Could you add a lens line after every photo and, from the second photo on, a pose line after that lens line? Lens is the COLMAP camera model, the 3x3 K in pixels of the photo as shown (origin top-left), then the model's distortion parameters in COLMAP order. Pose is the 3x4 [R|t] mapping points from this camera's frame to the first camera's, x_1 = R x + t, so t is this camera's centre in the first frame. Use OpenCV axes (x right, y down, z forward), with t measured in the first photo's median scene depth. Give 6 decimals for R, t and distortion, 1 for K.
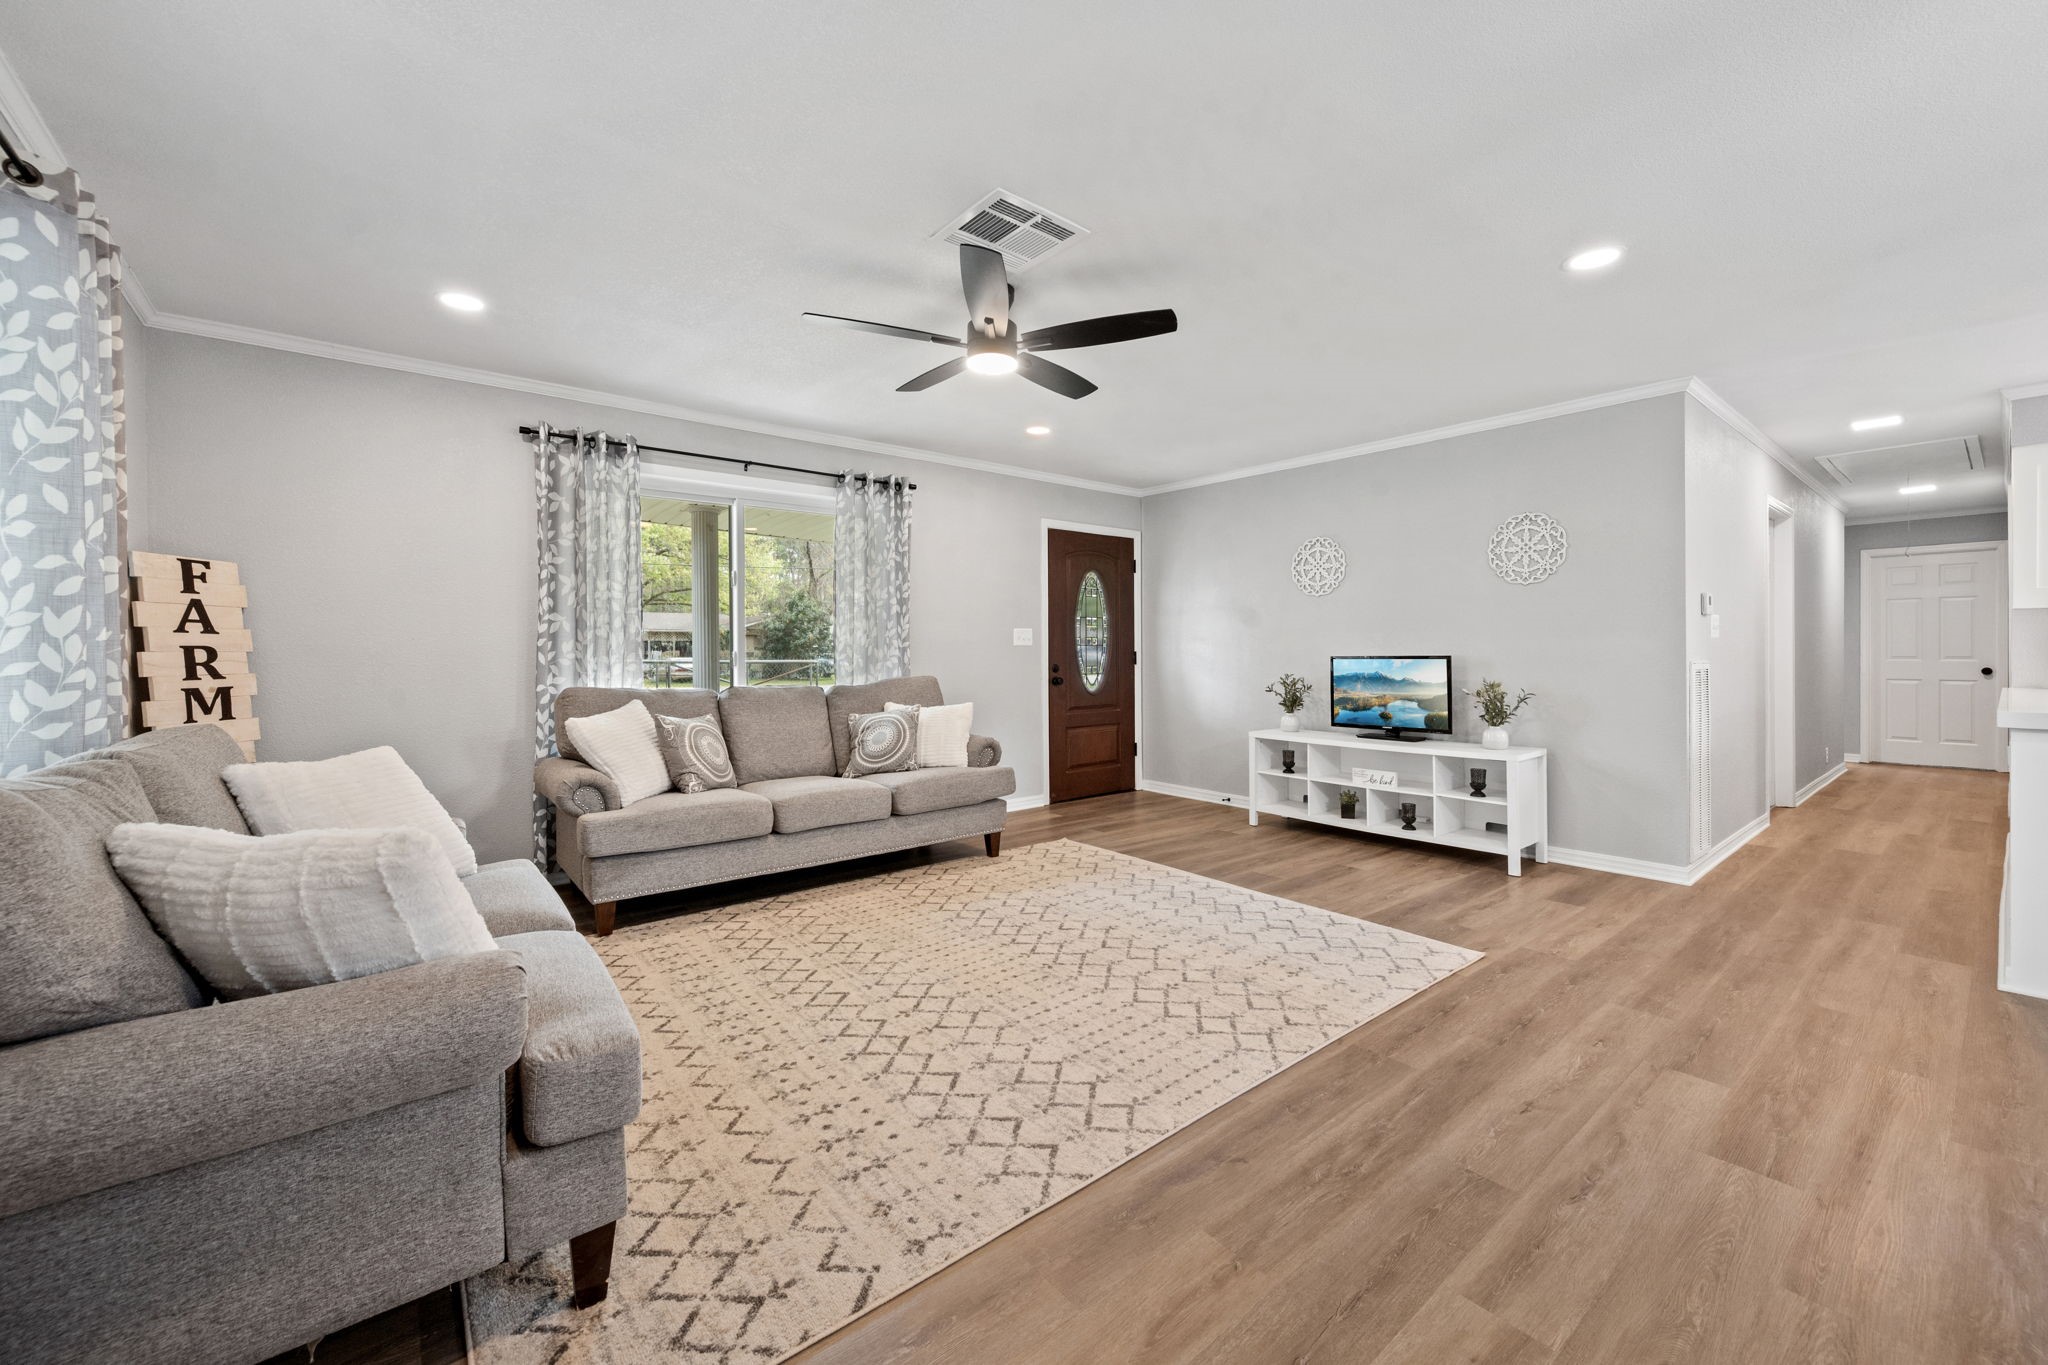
lens RADIAL K [[813.1, 0, 1044.1], [0, 813.1, 649.7], [0, 0, 1]] dist [-0.001368, -0.000294]
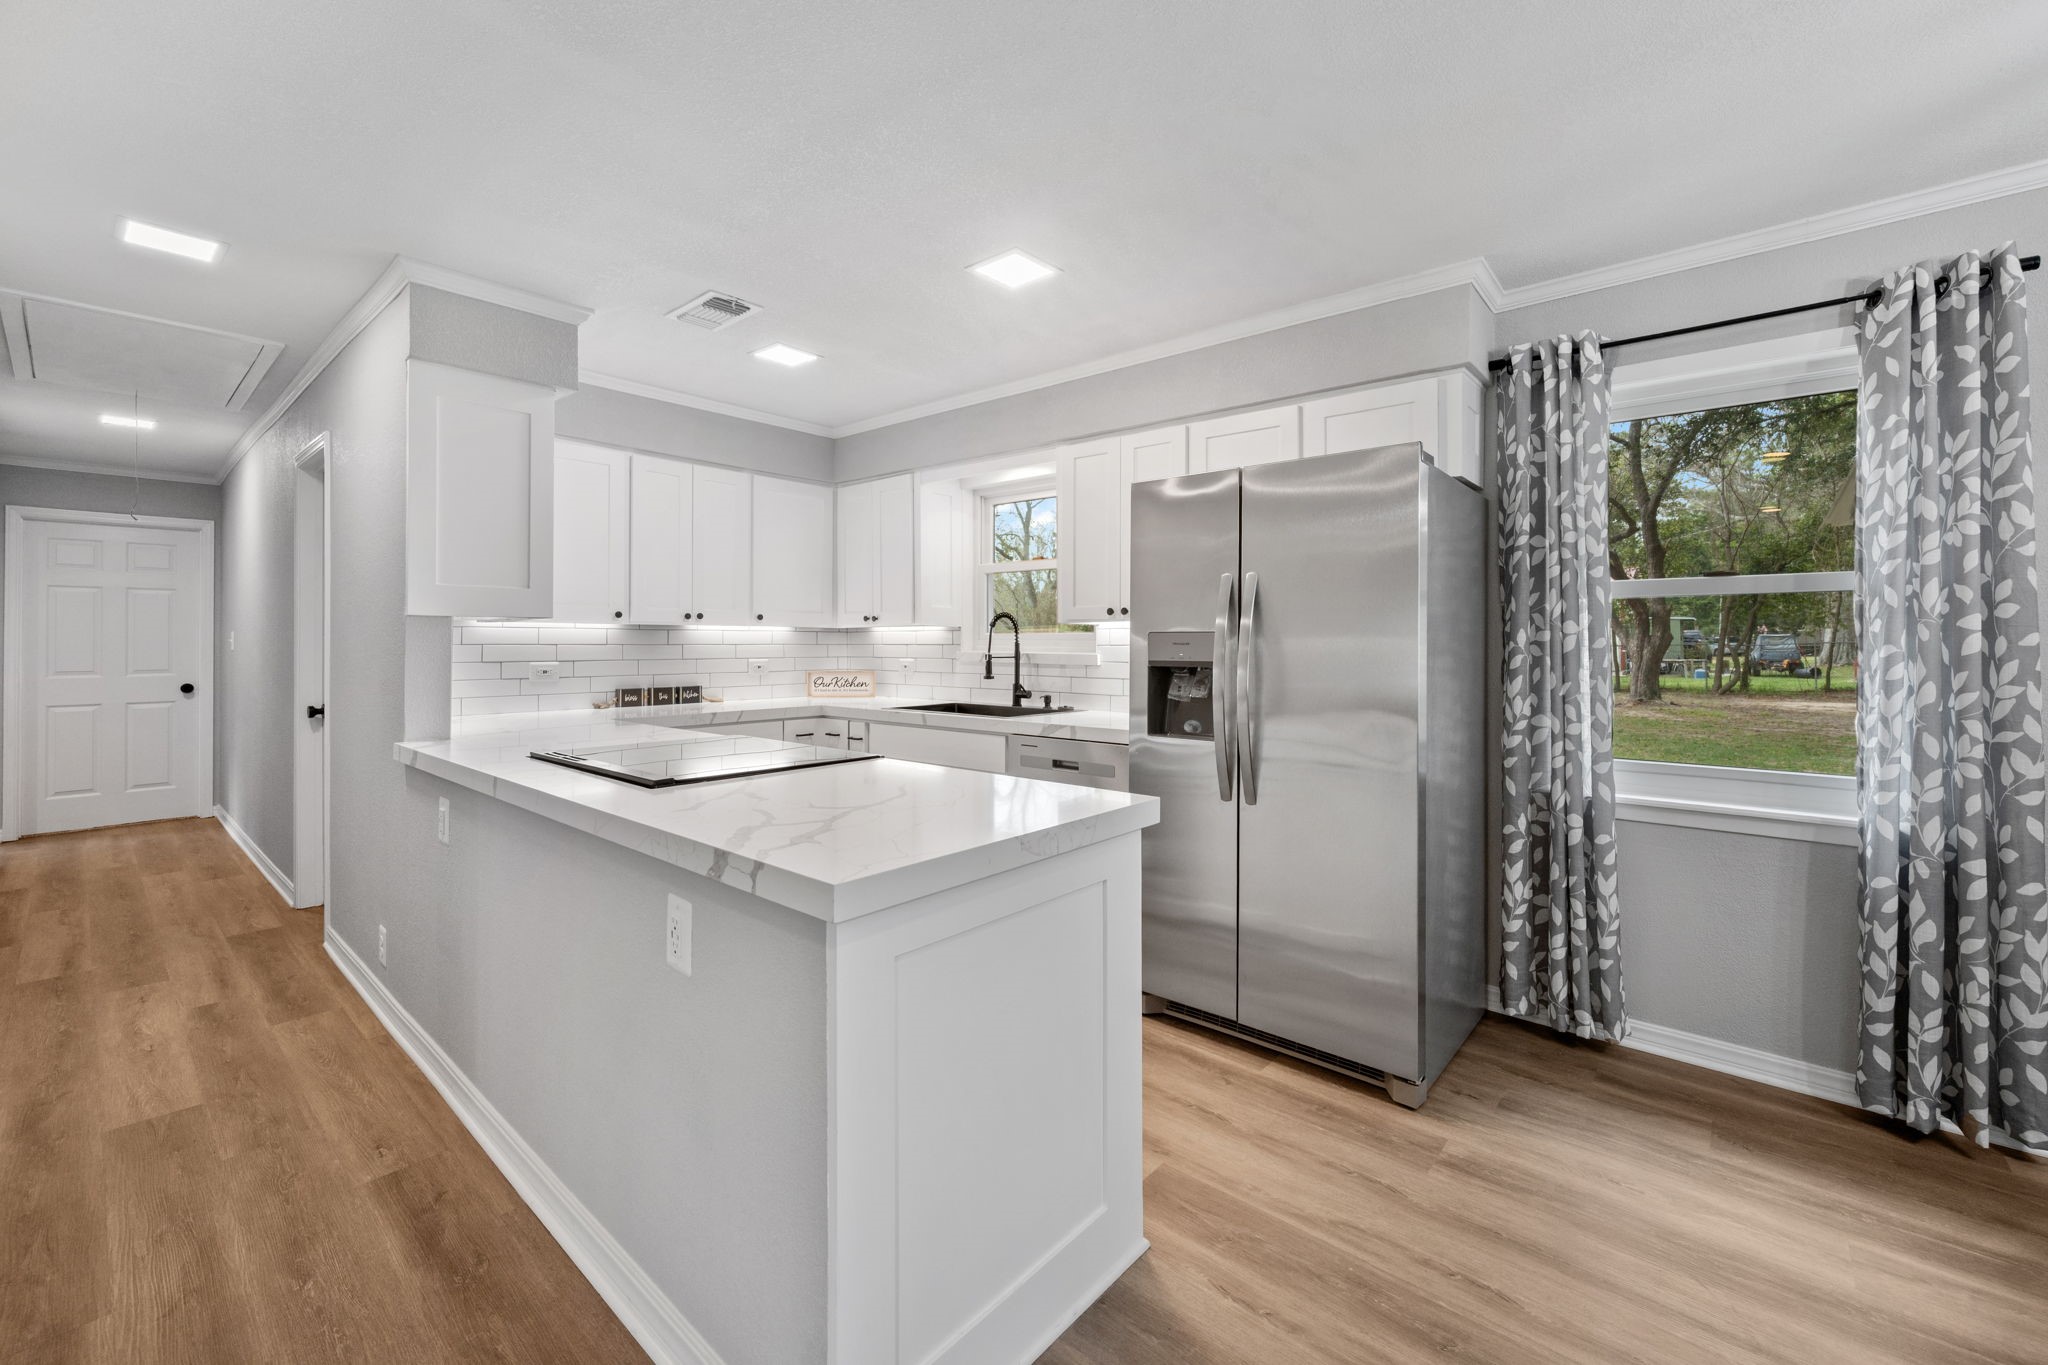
lens RADIAL K [[813.1, 0, 1031.3], [0, 813.1, 636.8], [0, 0, 1]] dist [-0.001368, -0.000294]
pose [[-0.167711, 0.011294, 0.985772, 0.677254], [-0.002746, 0.999925, -0.011923, -0.037047], [-0.985832, -0.004706, -0.167667, 0.856968]]
